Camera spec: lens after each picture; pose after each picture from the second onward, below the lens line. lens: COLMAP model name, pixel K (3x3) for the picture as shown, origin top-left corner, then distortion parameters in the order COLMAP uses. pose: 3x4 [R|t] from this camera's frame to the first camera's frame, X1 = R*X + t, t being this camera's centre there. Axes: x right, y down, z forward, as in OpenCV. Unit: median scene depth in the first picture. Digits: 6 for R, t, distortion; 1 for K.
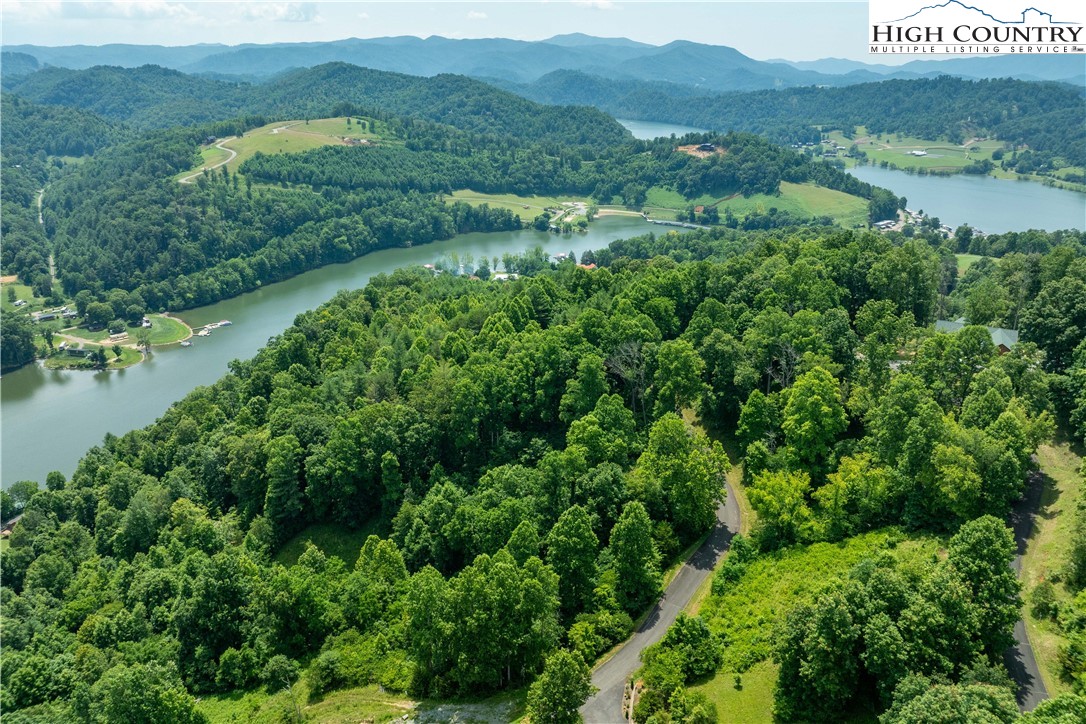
lens RADIAL K [[787.3, 0, 537.1], [0, 787.3, 360.4], [0, 0, 1]] dist [-0.045330, 0.009658]
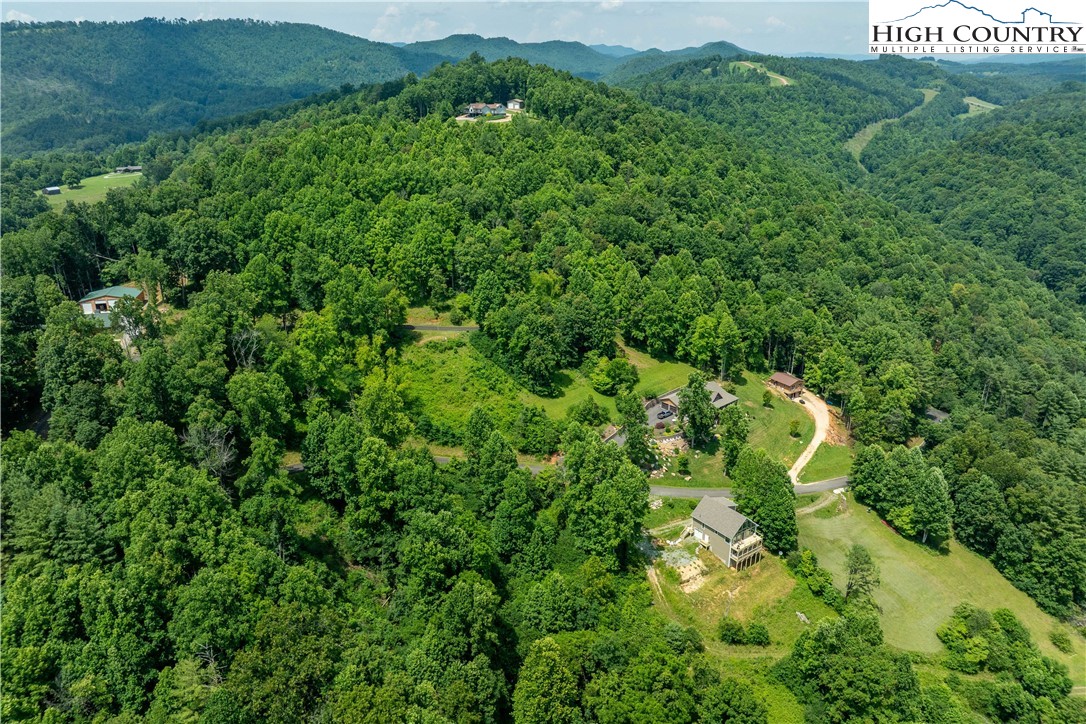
lens RADIAL K [[787.3, 0, 537.2], [0, 787.3, 358.1], [0, 0, 1]] dist [-0.045330, 0.009658]
pose [[-0.622432, -0.263859, 0.736856, -0.108886], [0.286813, 0.799073, 0.528413, -0.066991], [-0.728228, 0.540241, -0.421691, 0.182398]]
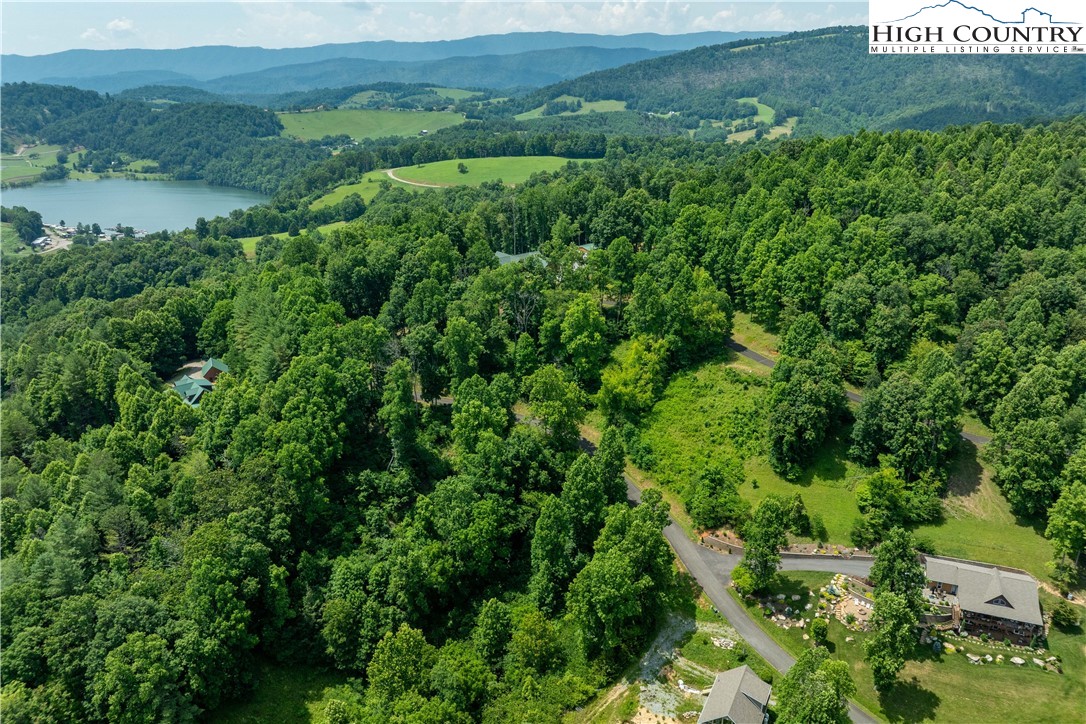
lens RADIAL K [[787.3, 0, 538.4], [0, 787.3, 360.7], [0, 0, 1]] dist [-0.045330, 0.009658]
pose [[0.412157, -0.324013, 0.851553, -0.116249], [0.327505, 0.924847, 0.193387, -0.023175], [-0.850216, 0.199182, 0.487298, 0.062846]]
